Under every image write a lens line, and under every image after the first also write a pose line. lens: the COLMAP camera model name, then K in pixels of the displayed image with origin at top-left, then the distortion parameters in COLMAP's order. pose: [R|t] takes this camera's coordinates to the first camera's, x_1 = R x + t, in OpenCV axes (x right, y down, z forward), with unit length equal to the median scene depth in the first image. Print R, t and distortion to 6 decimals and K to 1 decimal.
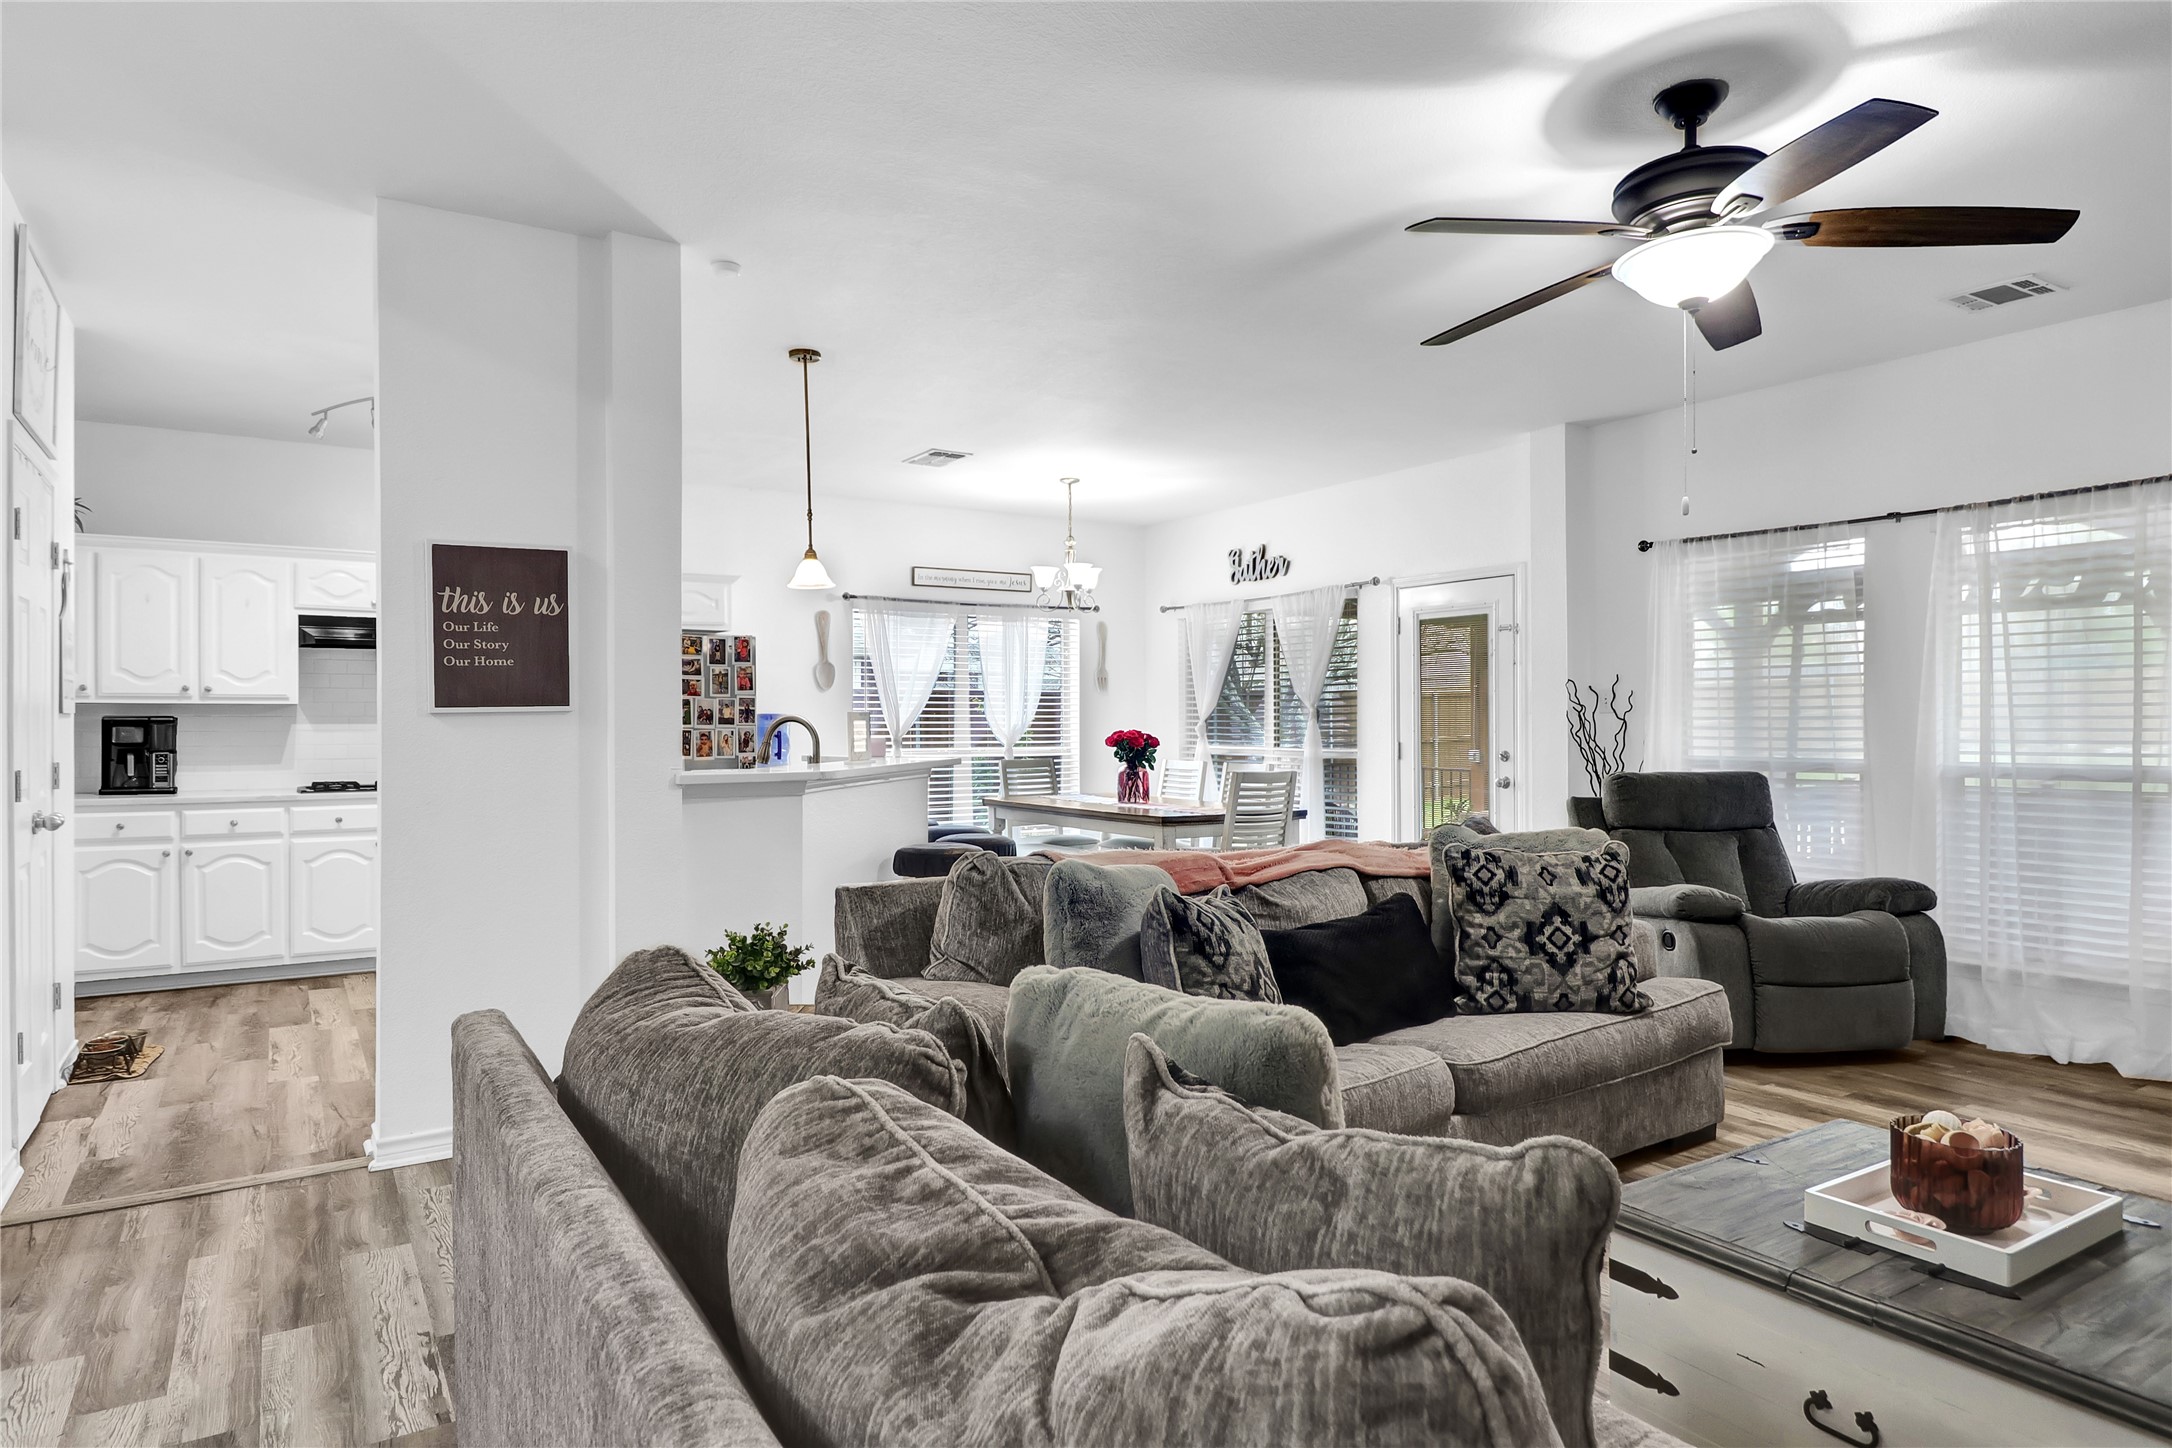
lens RADIAL K [[1214.6, 0, 1046.8], [0, 1214.6, 708.8], [0, 0, 1]] dist [-0.000841, -0.002361]
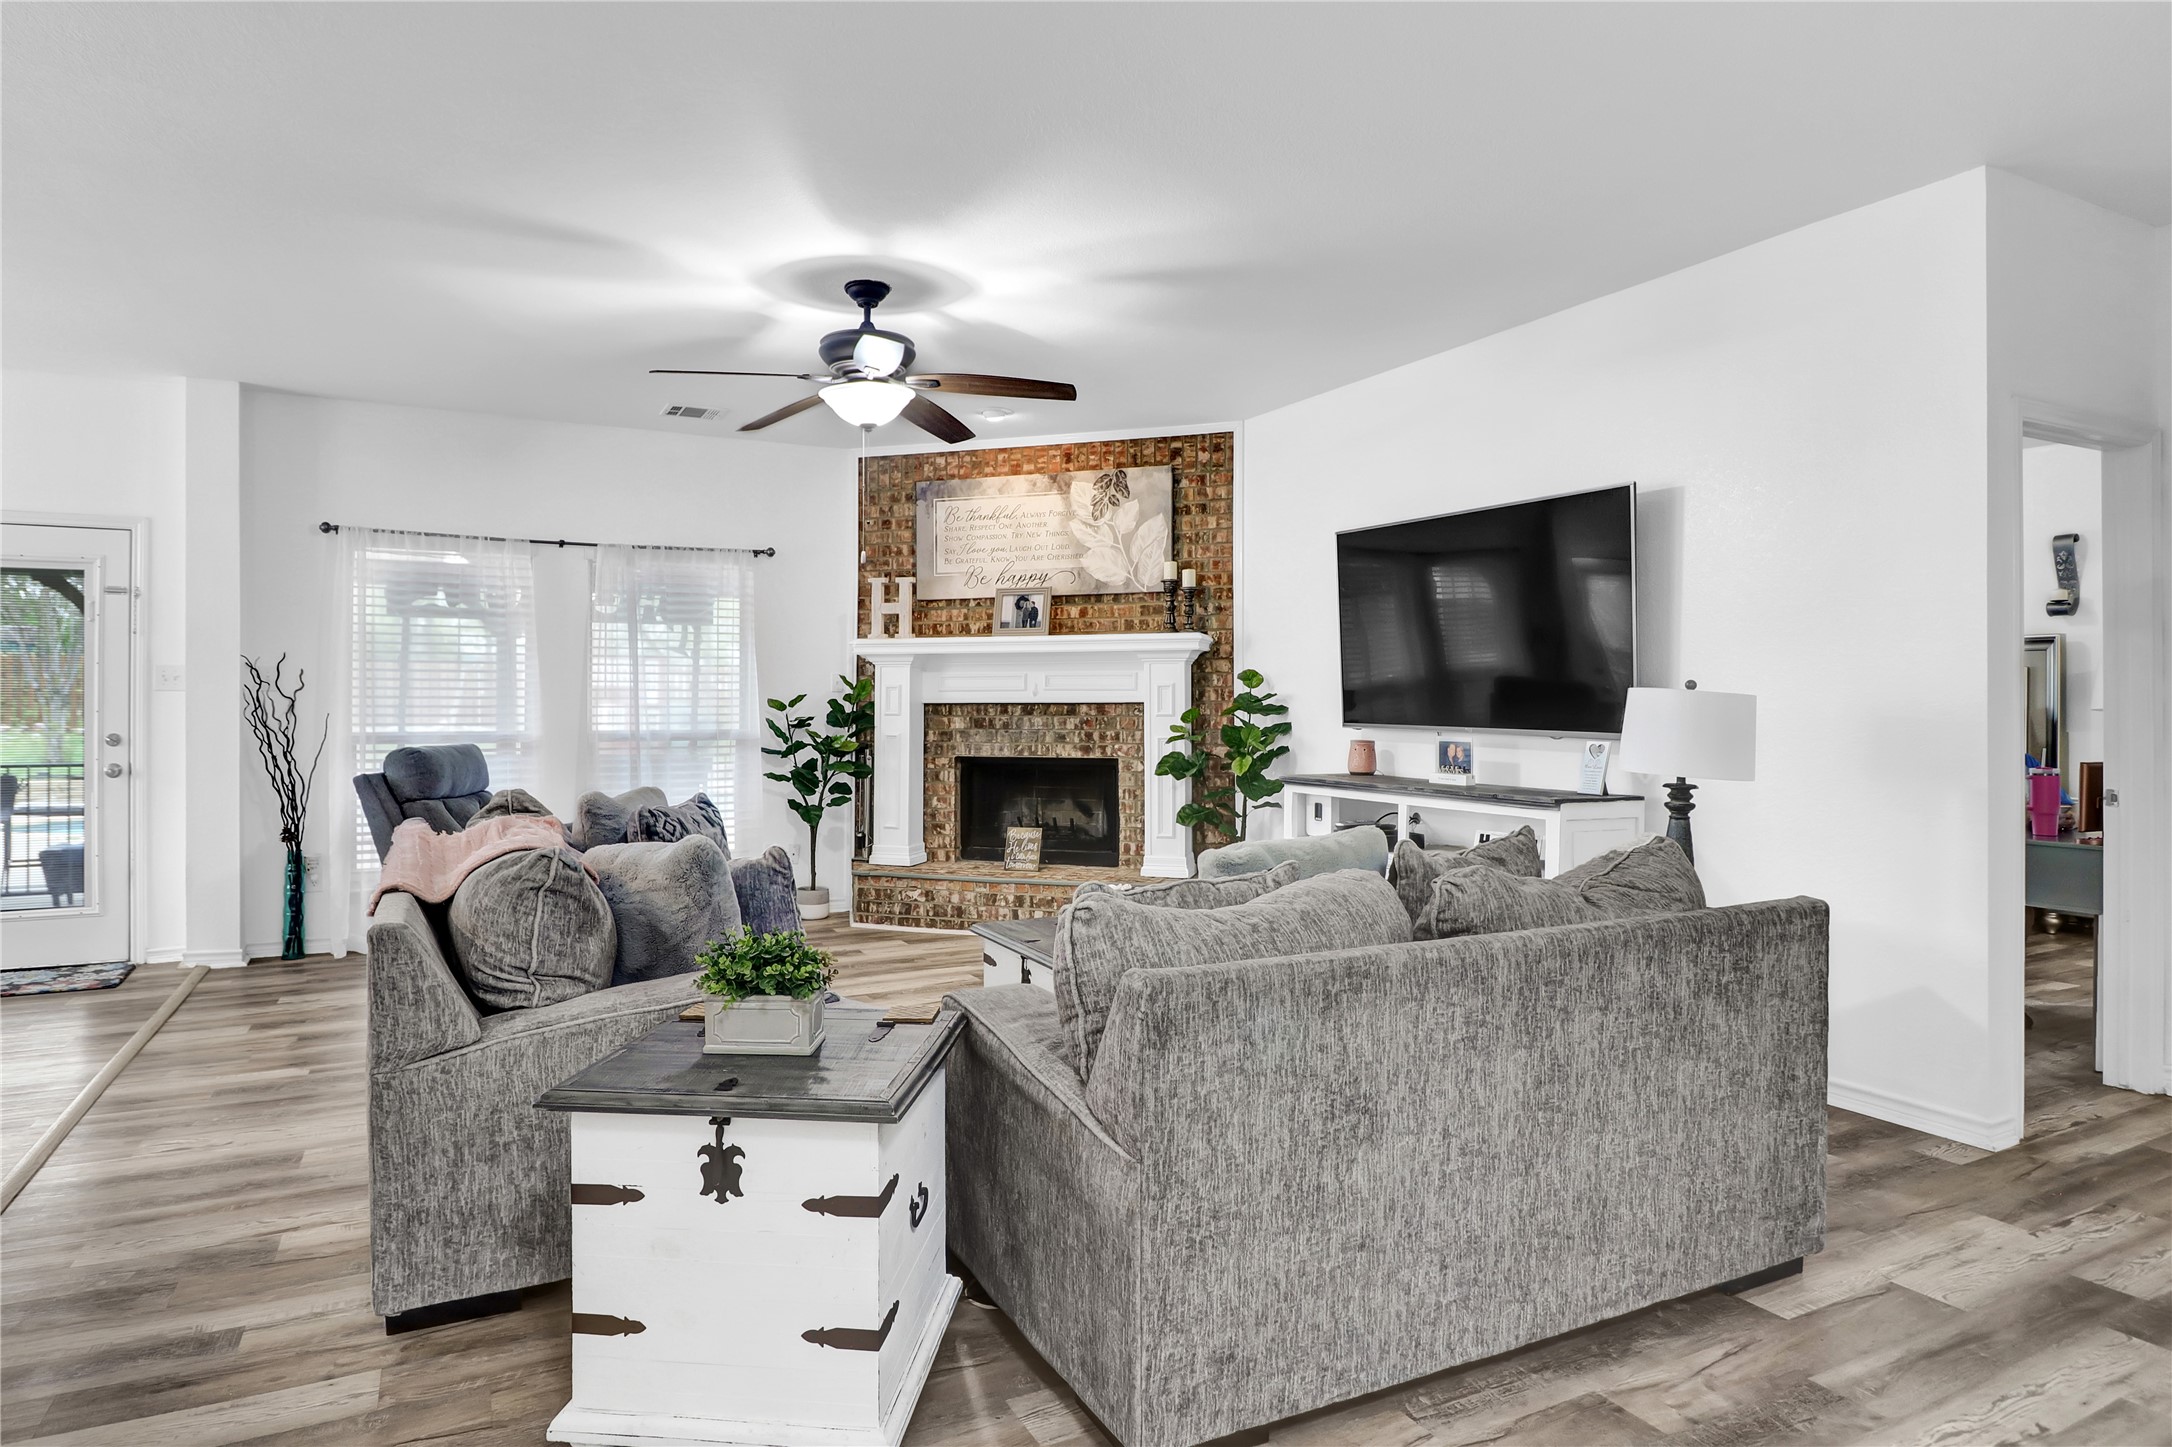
lens RADIAL K [[1214.6, 0, 1046.8], [0, 1214.6, 708.3], [0, 0, 1]] dist [-0.000841, -0.002361]
pose [[0.110825, -0.002571, 0.993837, -0.397151], [-0.014225, 0.999890, 0.004173, 0.003928], [-0.993738, -0.014600, 0.110777, 0.250001]]
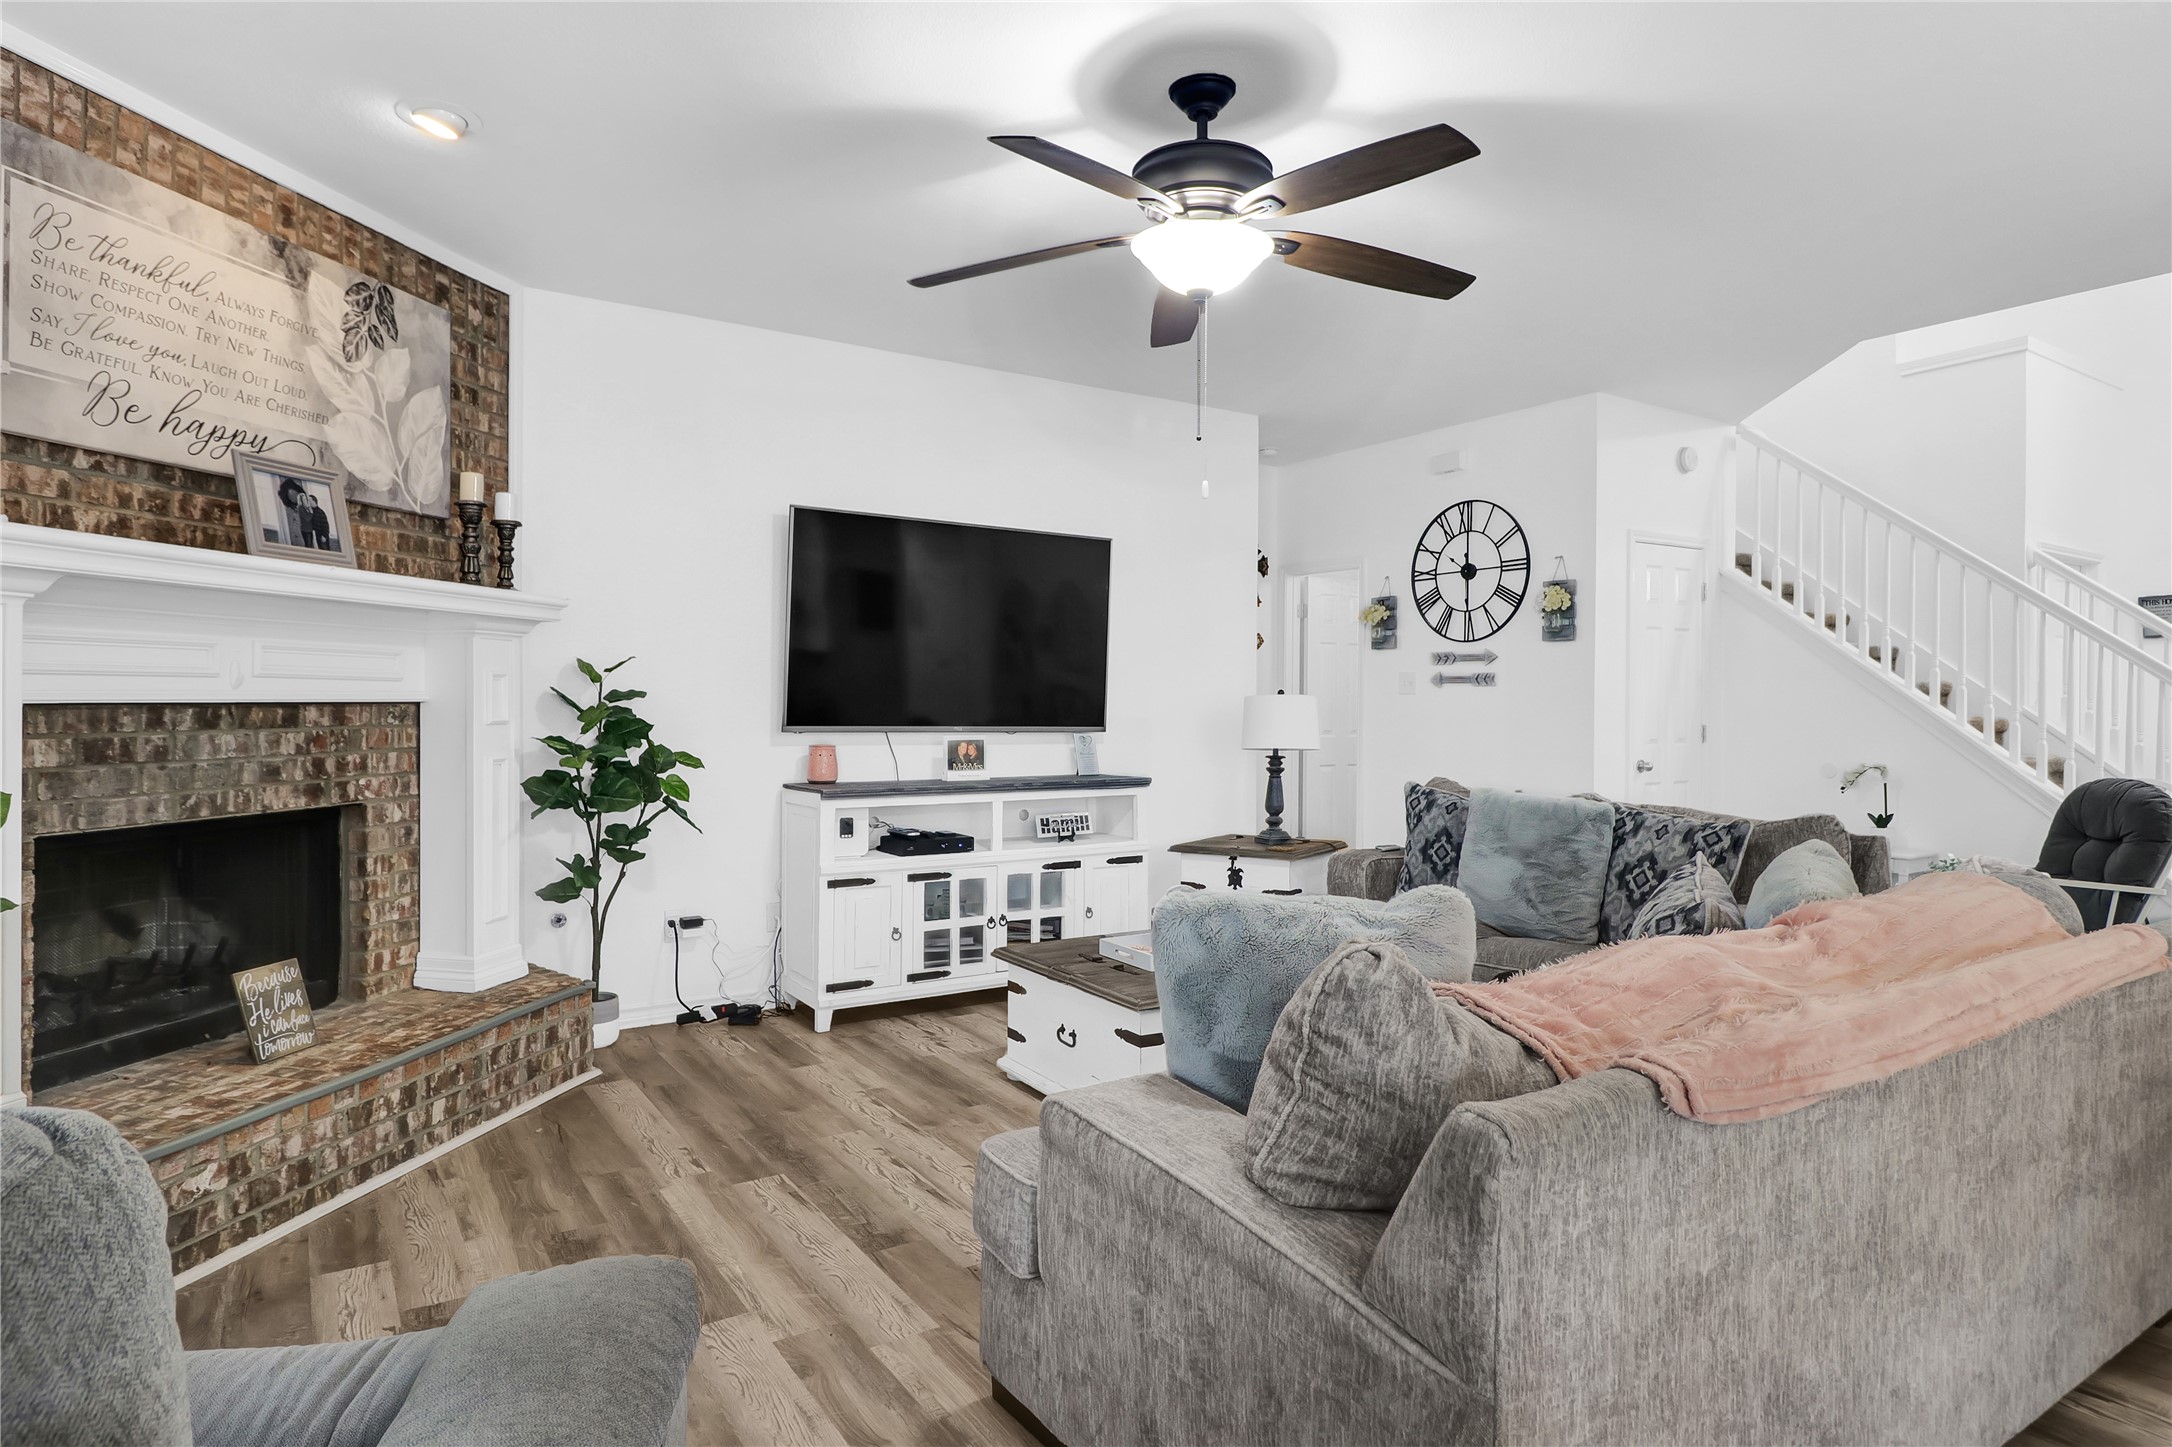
lens RADIAL K [[1228.8, 0, 1029.8], [0, 1228.8, 708.9], [0, 0, 1]] dist [-0.002632, -0.007978]
pose [[-0.999897, -0.000435, 0.014325, 0.280300], [-0.000543, 0.999971, -0.007546, 0.009645], [-0.014321, -0.007553, -0.999869, 0.845439]]
